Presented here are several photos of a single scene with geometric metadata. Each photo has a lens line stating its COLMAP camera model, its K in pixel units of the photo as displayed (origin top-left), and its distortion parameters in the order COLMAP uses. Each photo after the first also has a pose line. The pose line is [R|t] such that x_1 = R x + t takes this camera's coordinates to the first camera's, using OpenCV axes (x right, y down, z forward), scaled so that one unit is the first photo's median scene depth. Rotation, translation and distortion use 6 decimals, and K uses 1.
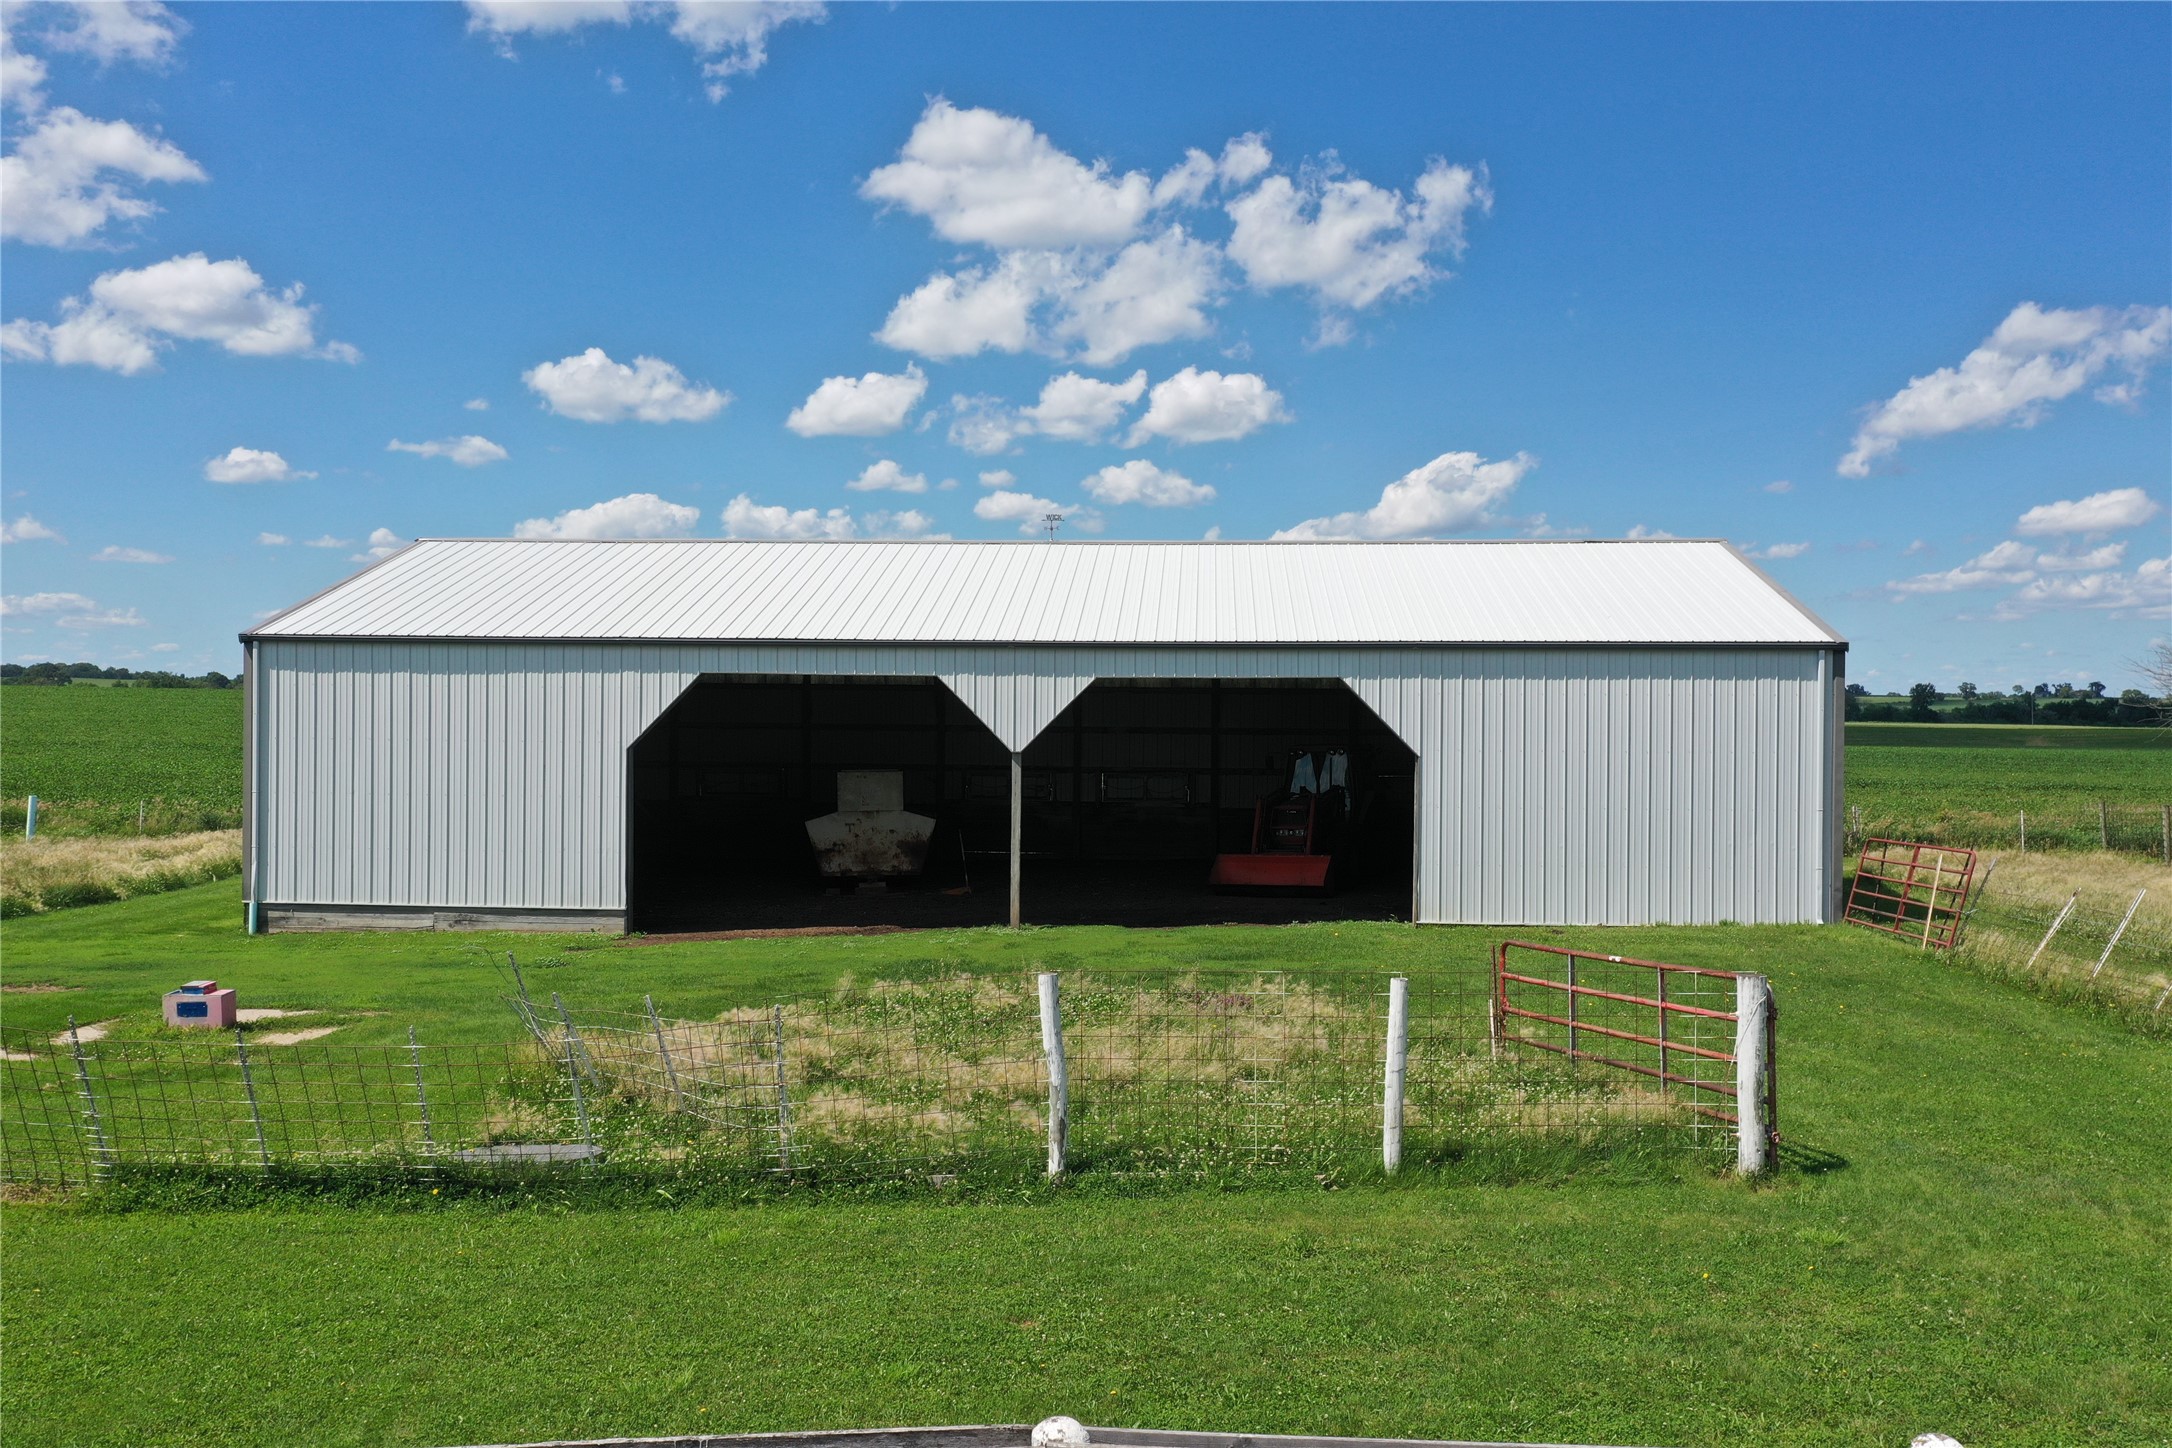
lens RADIAL K [[1745.6, 0, 1086.0], [0, 1745.6, 724.0], [0, 0, 1]] dist [0.009758, -0.012275]
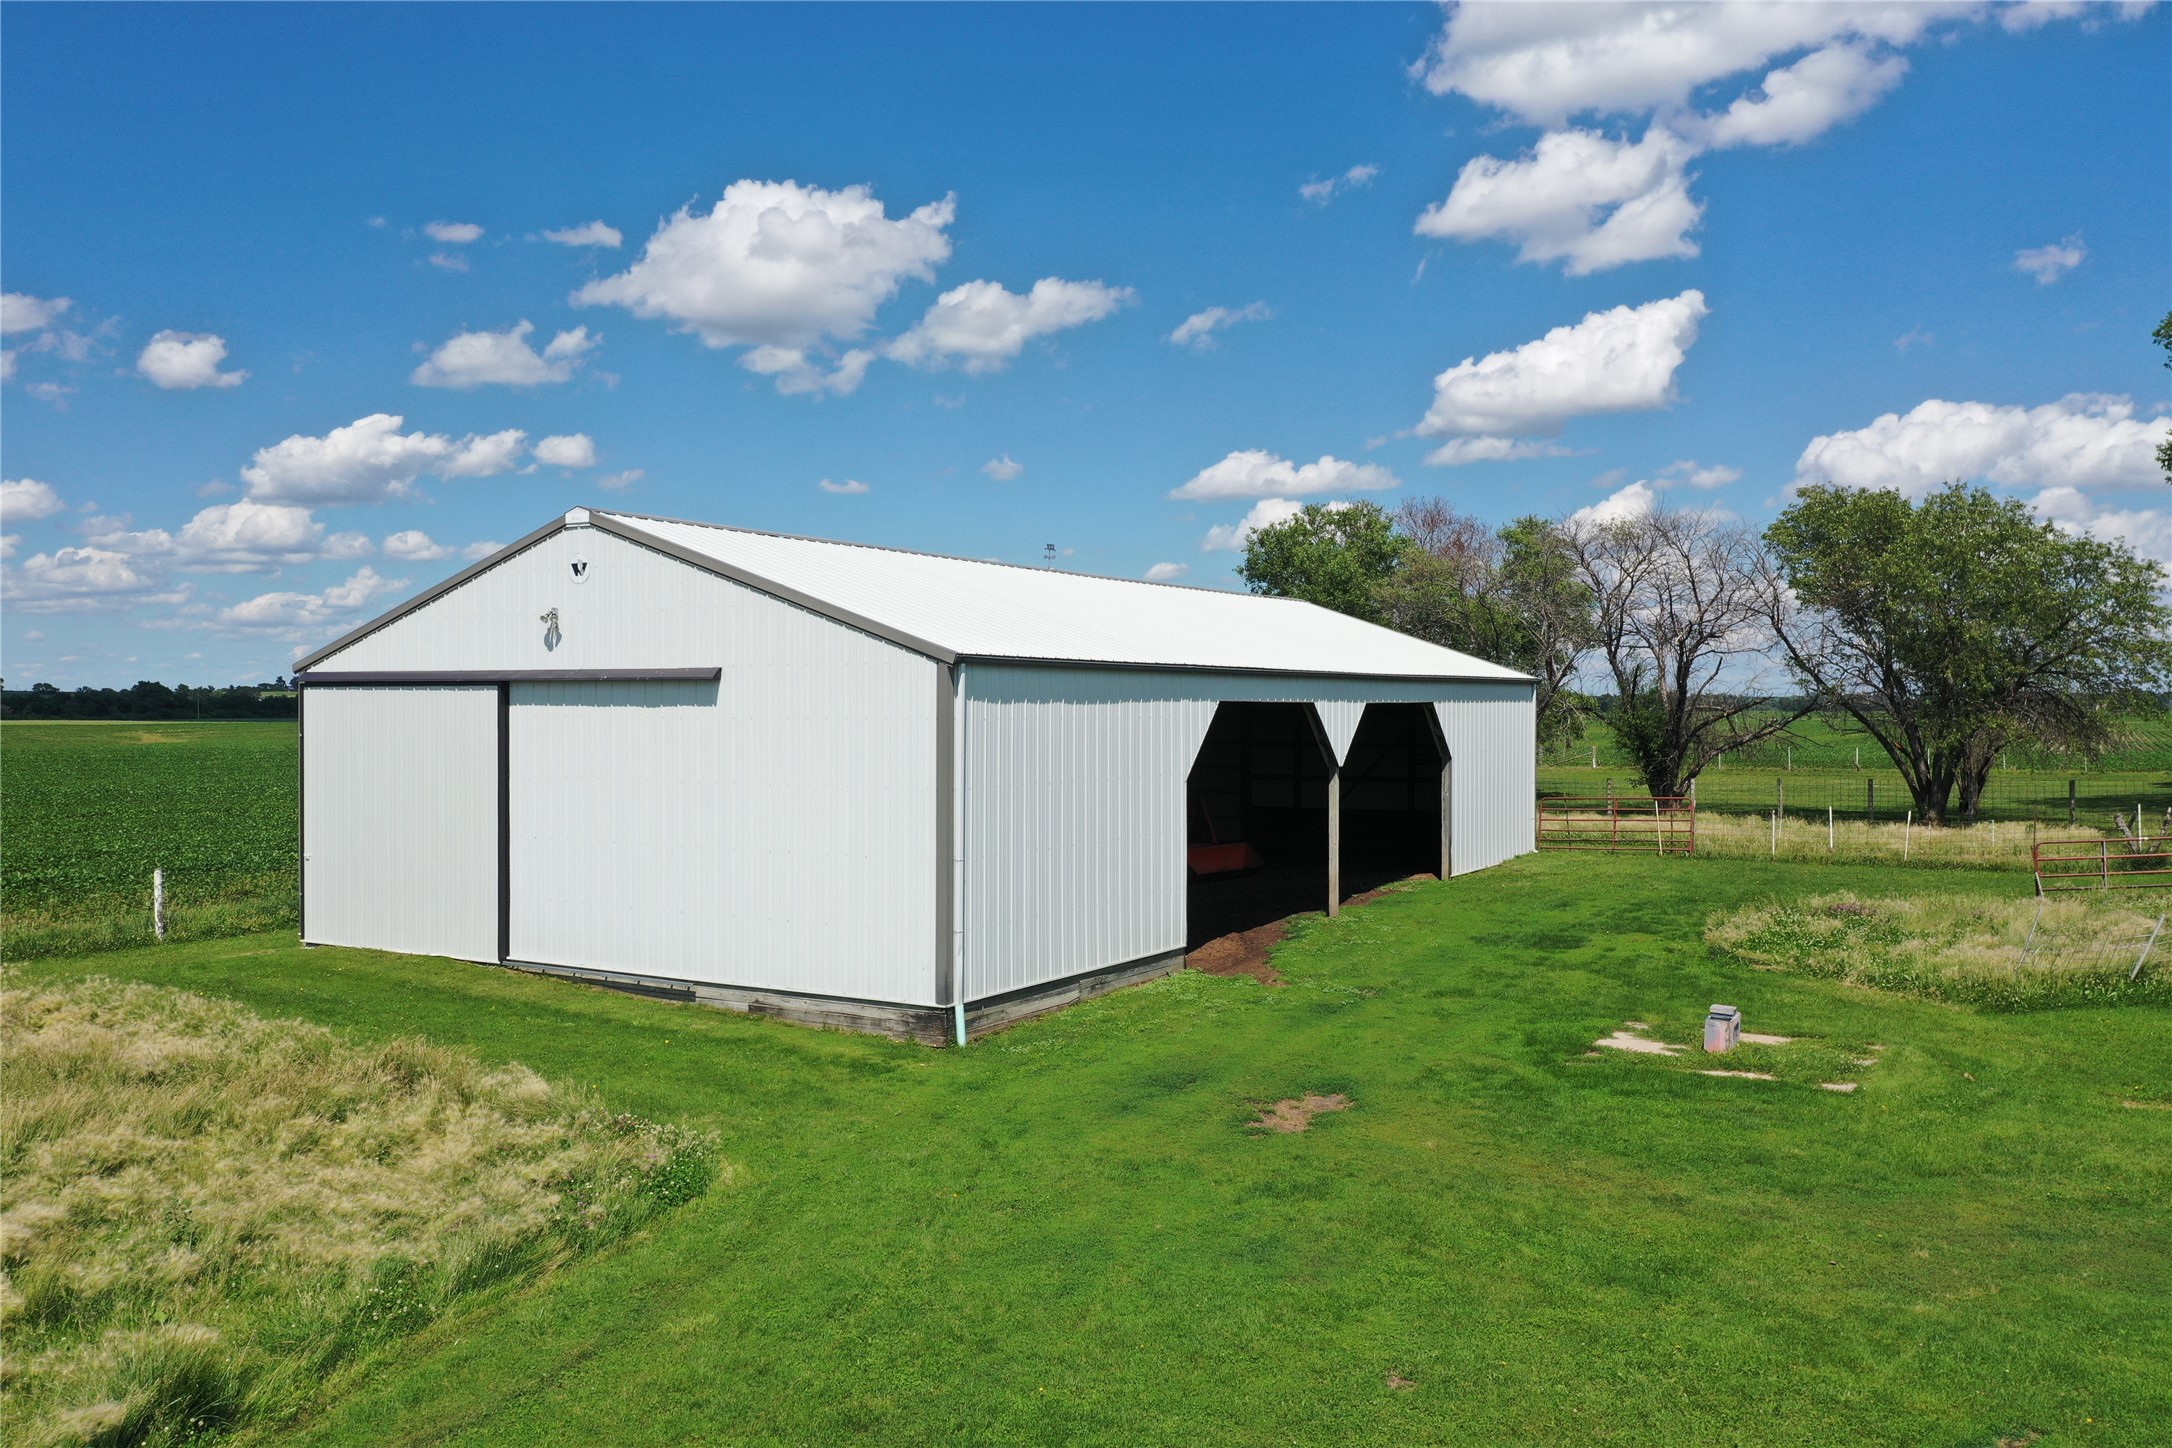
lens RADIAL K [[1745.6, 0, 1086.0], [0, 1745.6, 724.0], [0, 0, 1]] dist [0.009758, -0.012275]
pose [[0.445087, -0.017236, 0.895321, -1.144922], [0.013968, 0.999827, 0.012304, -0.028988], [-0.895378, 0.007029, 0.445251, 0.619726]]
